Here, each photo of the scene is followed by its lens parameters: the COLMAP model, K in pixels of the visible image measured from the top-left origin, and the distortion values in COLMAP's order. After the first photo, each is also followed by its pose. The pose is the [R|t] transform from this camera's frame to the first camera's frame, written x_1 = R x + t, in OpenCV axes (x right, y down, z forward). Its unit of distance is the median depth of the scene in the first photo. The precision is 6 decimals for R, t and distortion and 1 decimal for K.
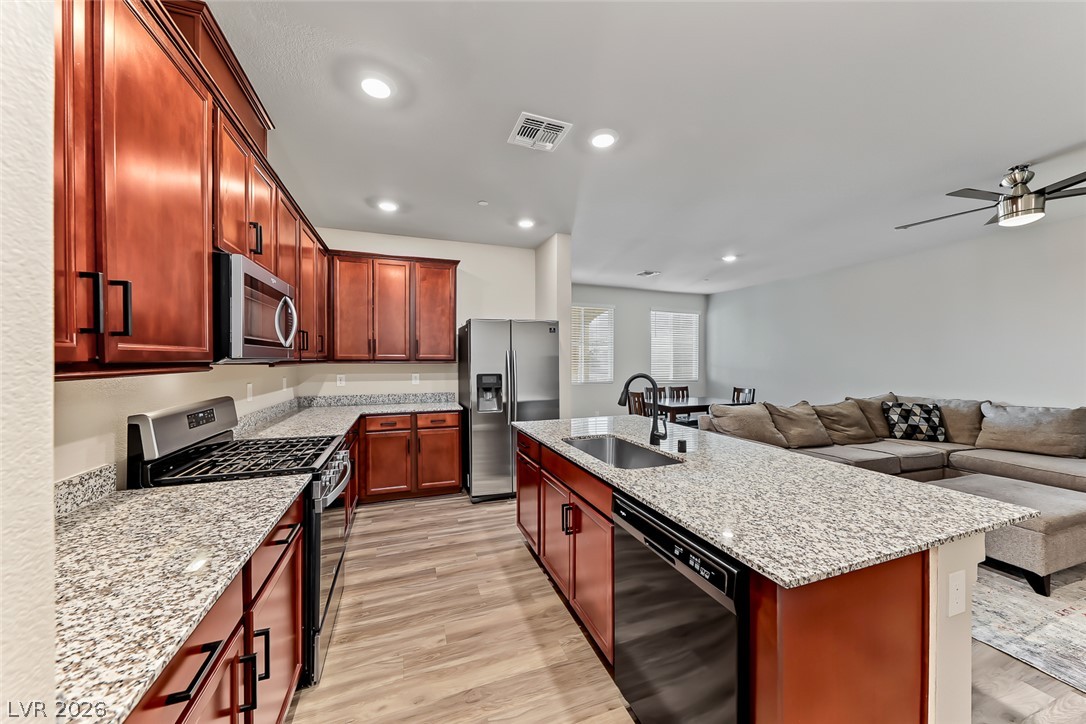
lens RADIAL K [[379.7, 0, 538.0], [0, 379.7, 362.6], [0, 0, 1]] dist [0.000524, 0.000488]
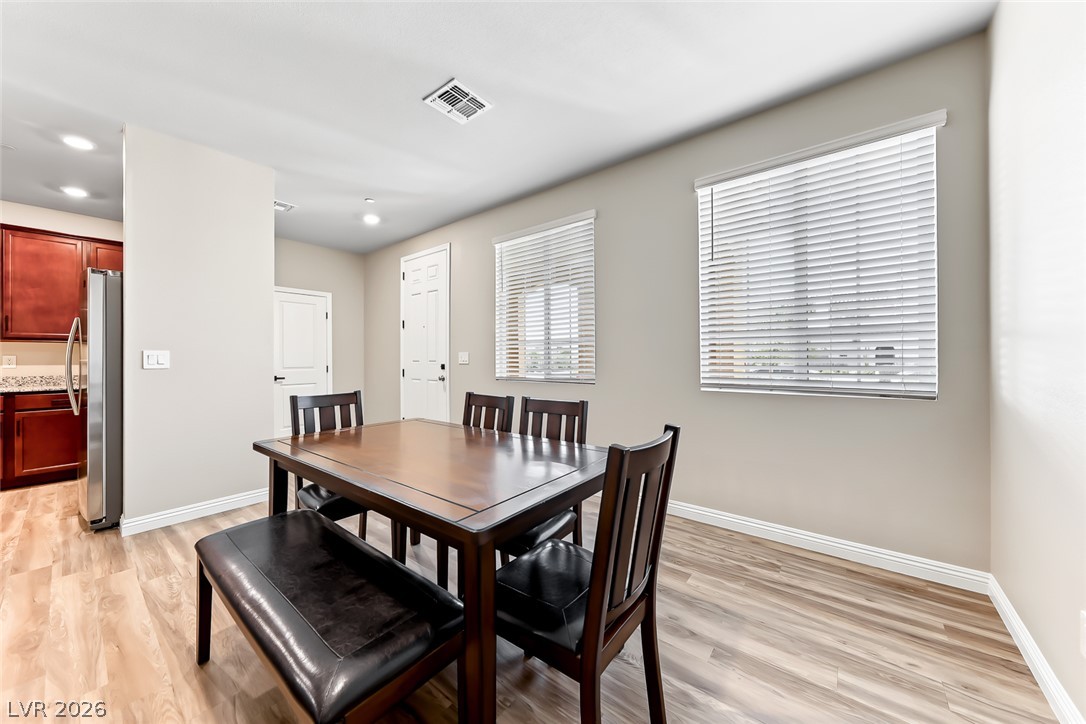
lens RADIAL K [[378.8, 0, 538.9], [0, 378.8, 358.6], [0, 0, 1]] dist [-0.002648, -0.000258]
pose [[0.525167, -0.006708, -0.850973, 1.507741], [-0.001911, 0.999957, -0.009062, 0.077484], [0.850997, 0.006385, 0.525132, 1.985970]]
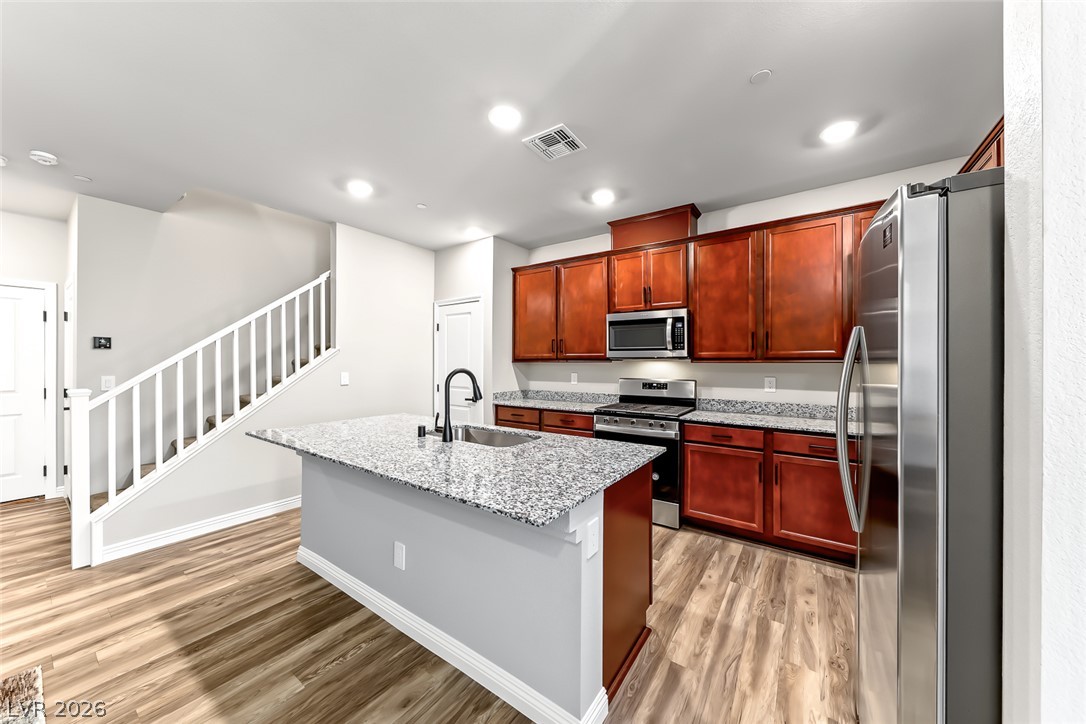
lens RADIAL K [[379.4, 0, 540.3], [0, 379.4, 359.7], [0, 0, 1]] dist [-0.000426, -0.000244]
pose [[-0.820870, -0.005110, -0.571092, 0.559695], [-0.007985, 0.999965, 0.002529, 0.000461], [0.571059, 0.006636, -0.820882, 1.611695]]
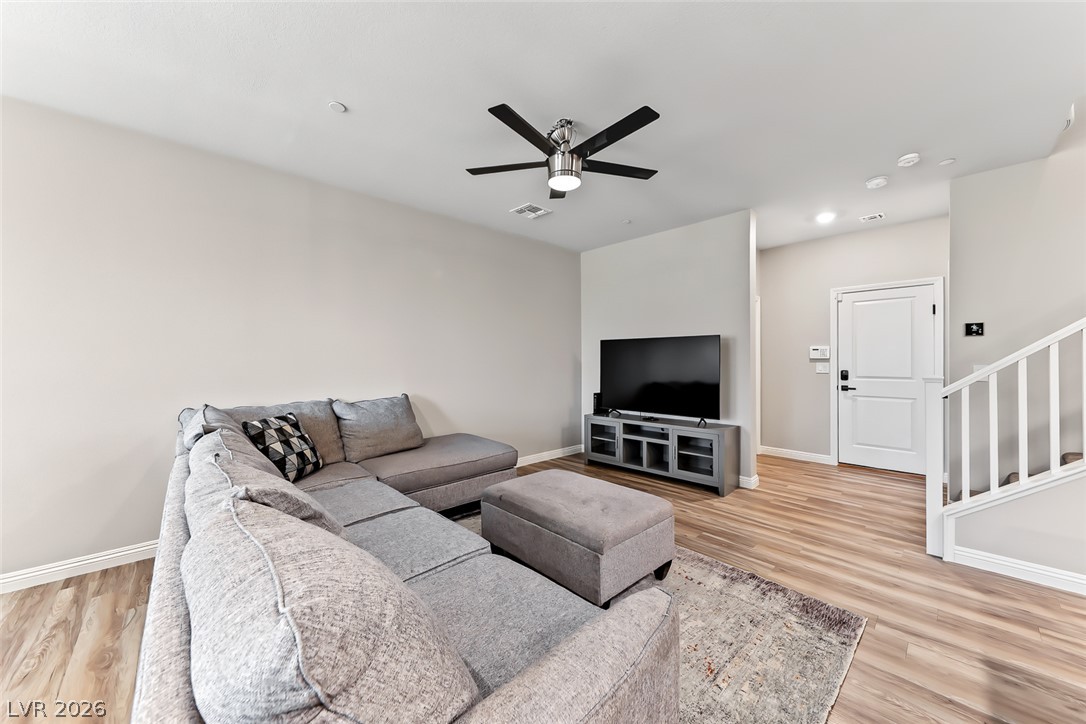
lens RADIAL K [[393.0, 0, 539.0], [0, 393.0, 359.6], [0, 0, 1]] dist [-0.006116, -0.000137]
pose [[-0.393155, -0.002113, 0.919470, 0.457122], [0.010229, 0.999925, 0.006671, 0.031328], [-0.919415, 0.012028, -0.393104, 1.451721]]
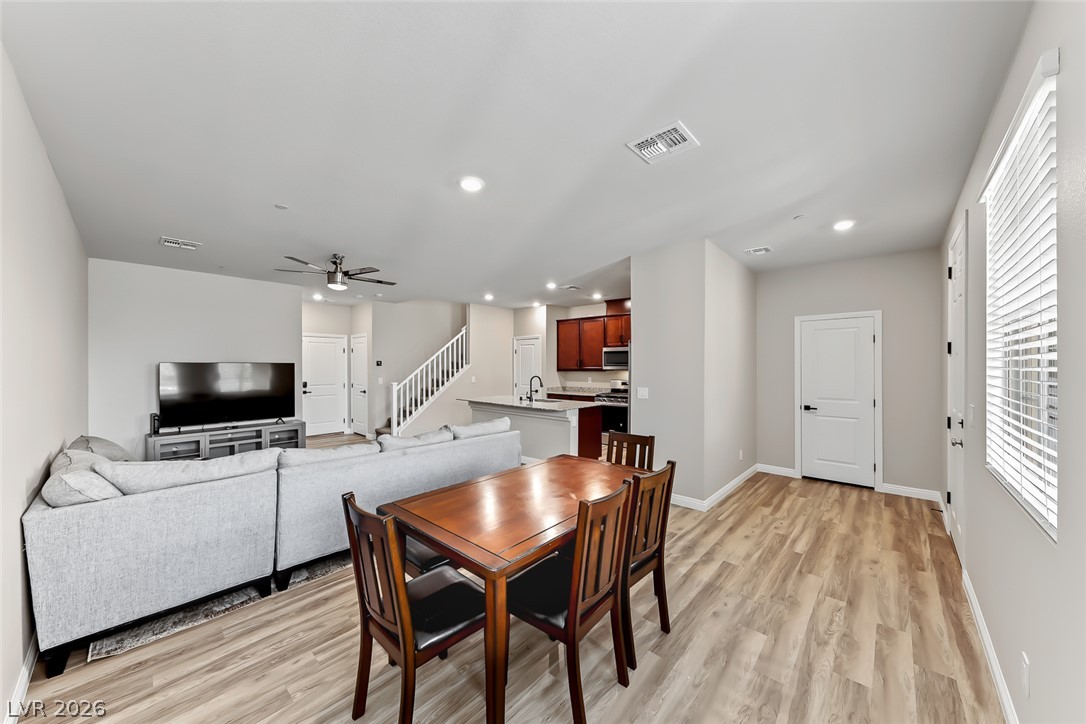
lens RADIAL K [[376.2, 0, 543.3], [0, 376.2, 364.1], [0, 0, 1]] dist [0.002821, 0.000164]
pose [[-0.886676, -0.002544, -0.462384, 1.256557], [-0.005780, 0.999968, 0.005582, -0.058796], [0.462354, 0.007622, -0.886662, 2.900258]]
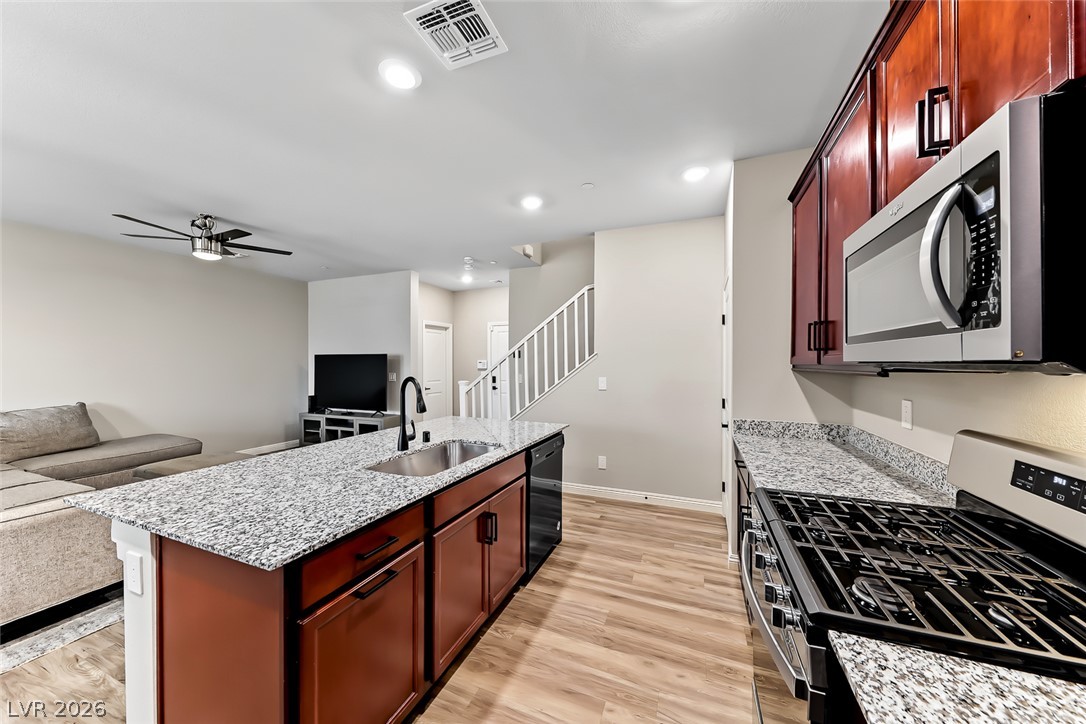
lens RADIAL K [[376.2, 0, 543.3], [0, 376.2, 364.1], [0, 0, 1]] dist [0.002821, 0.000164]
pose [[-0.742694, -0.006012, 0.669604, -0.497095], [0.003268, 0.999915, 0.012602, -0.011791], [-0.669623, 0.011548, -0.742611, 1.223783]]
